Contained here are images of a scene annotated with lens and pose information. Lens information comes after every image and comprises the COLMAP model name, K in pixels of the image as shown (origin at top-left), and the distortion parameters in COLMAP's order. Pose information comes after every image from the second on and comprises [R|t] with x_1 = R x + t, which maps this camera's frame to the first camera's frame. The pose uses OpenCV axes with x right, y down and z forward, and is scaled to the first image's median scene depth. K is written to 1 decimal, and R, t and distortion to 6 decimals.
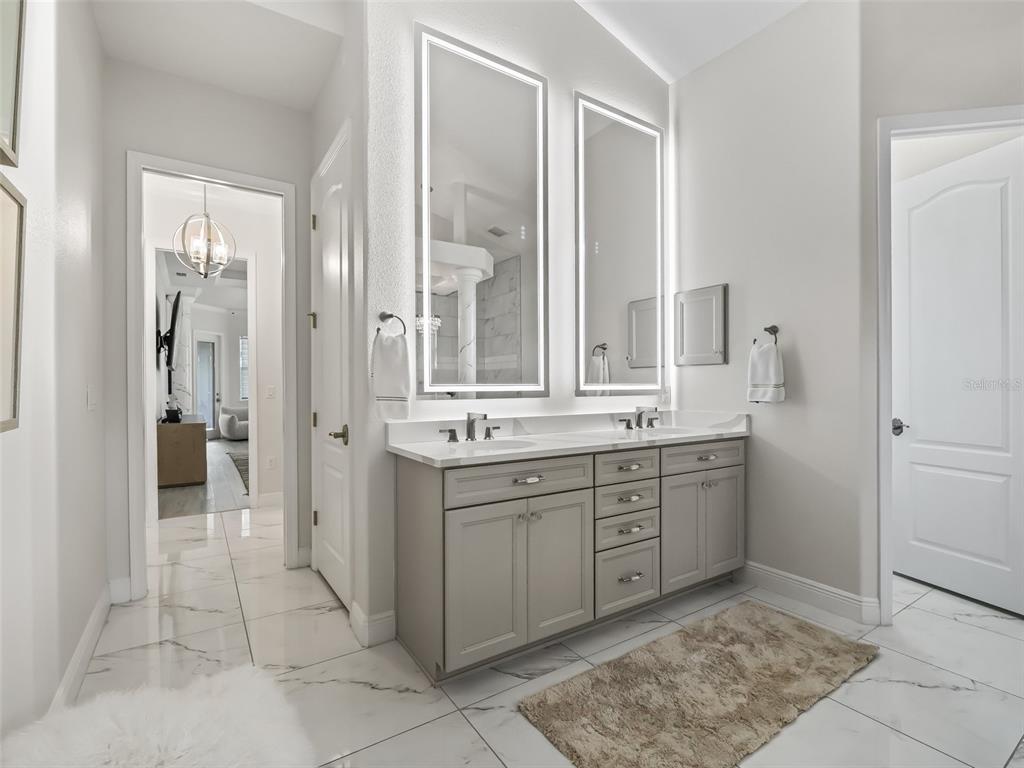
lens RADIAL K [[484.9, 0, 512.2], [0, 484.9, 385.8], [0, 0, 1]] dist [0.001478, -0.000042]
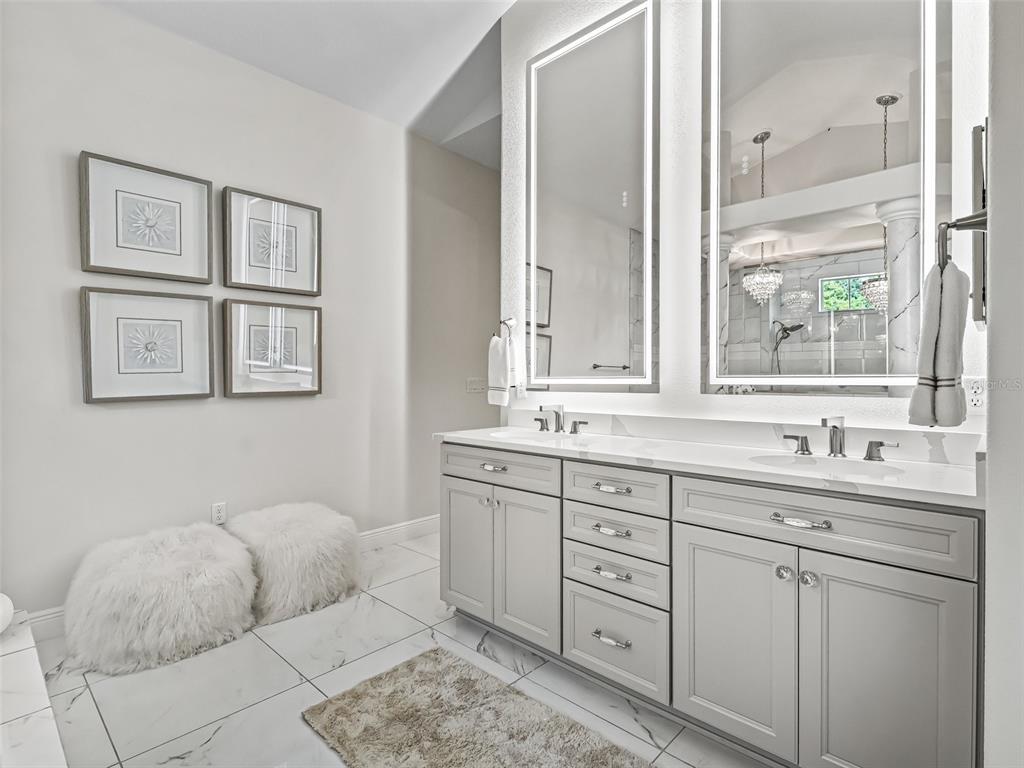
lens RADIAL K [[506.7, 0, 511.7], [0, 506.7, 382.1], [0, 0, 1]] dist [0.009722, -0.000142]
pose [[0.239647, 0.004885, -0.970848, 0.882994], [-0.002839, 0.999987, 0.004331, 0.003218], [0.970856, 0.001718, 0.239657, 0.619675]]
